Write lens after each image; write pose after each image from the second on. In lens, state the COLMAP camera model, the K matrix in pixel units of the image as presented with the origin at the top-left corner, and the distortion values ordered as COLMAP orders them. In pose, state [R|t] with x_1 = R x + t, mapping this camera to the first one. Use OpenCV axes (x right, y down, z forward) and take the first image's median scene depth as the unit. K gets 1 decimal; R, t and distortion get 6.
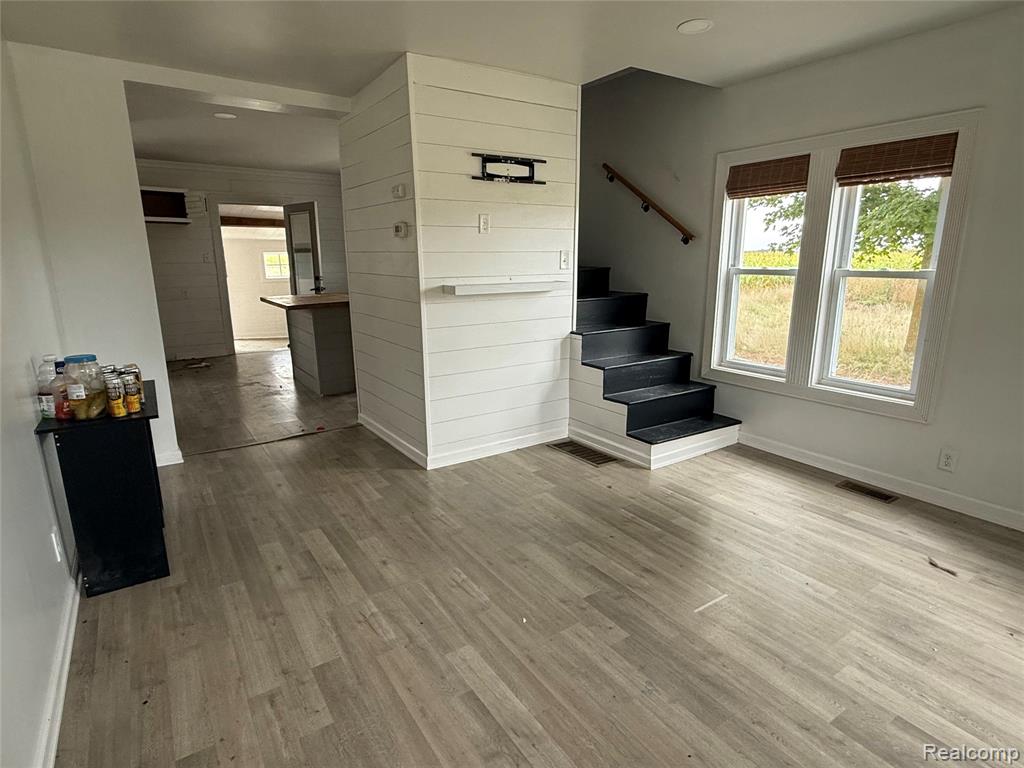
lens RADIAL K [[557.8, 0, 507.1], [0, 557.8, 383.2], [0, 0, 1]] dist [-0.002382, -0.000564]
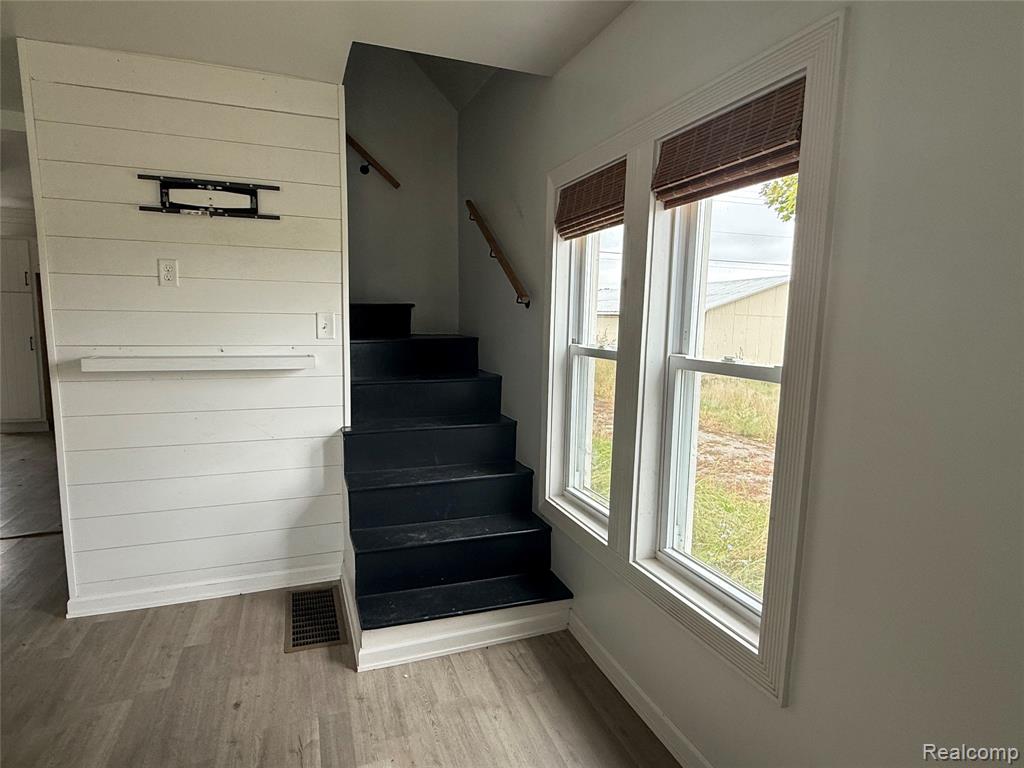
lens RADIAL K [[557.8, 0, 514.6], [0, 557.8, 384.1], [0, 0, 1]] dist [-0.002382, -0.000564]
pose [[0.974538, 0.049472, -0.218698, 0.527411], [-0.072589, 0.992440, -0.098964, -0.103728], [0.212149, 0.112320, 0.970761, 0.408194]]
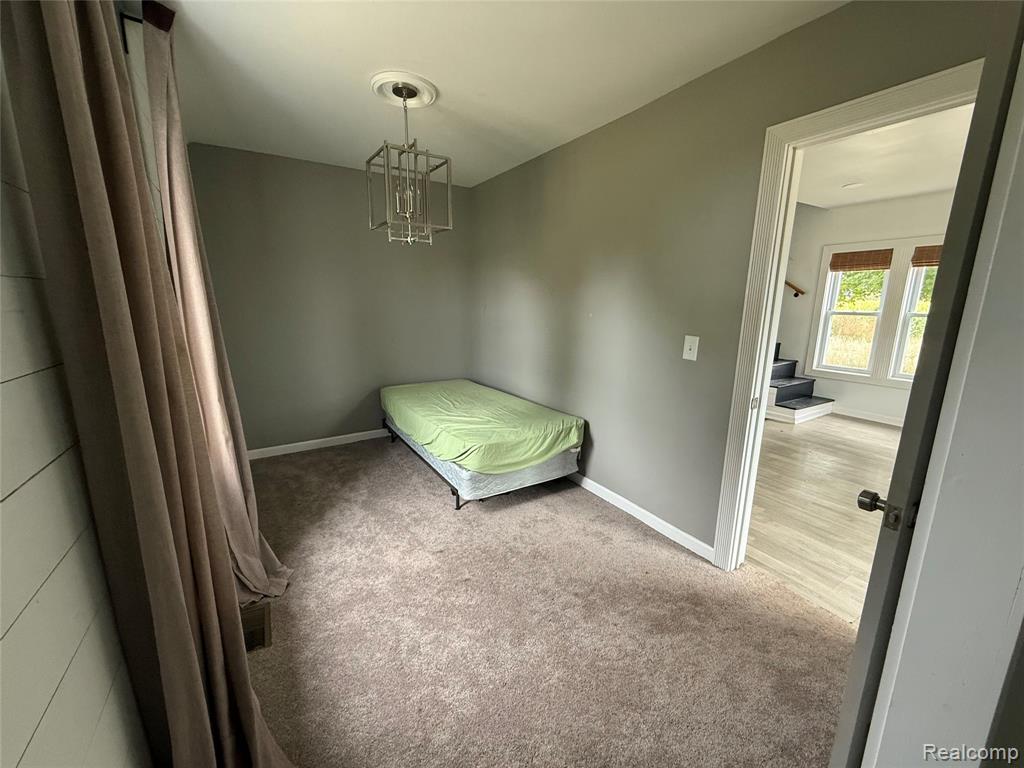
lens RADIAL K [[406.0, 0, 508.1], [0, 406.0, 384.3], [0, 0, 1]] dist [-0.001194, -0.000048]
pose [[0.999399, 0.016959, -0.030239, -0.607740], [-0.017450, 0.999719, -0.016054, 0.063844], [0.029958, 0.016572, 0.999414, -0.316814]]
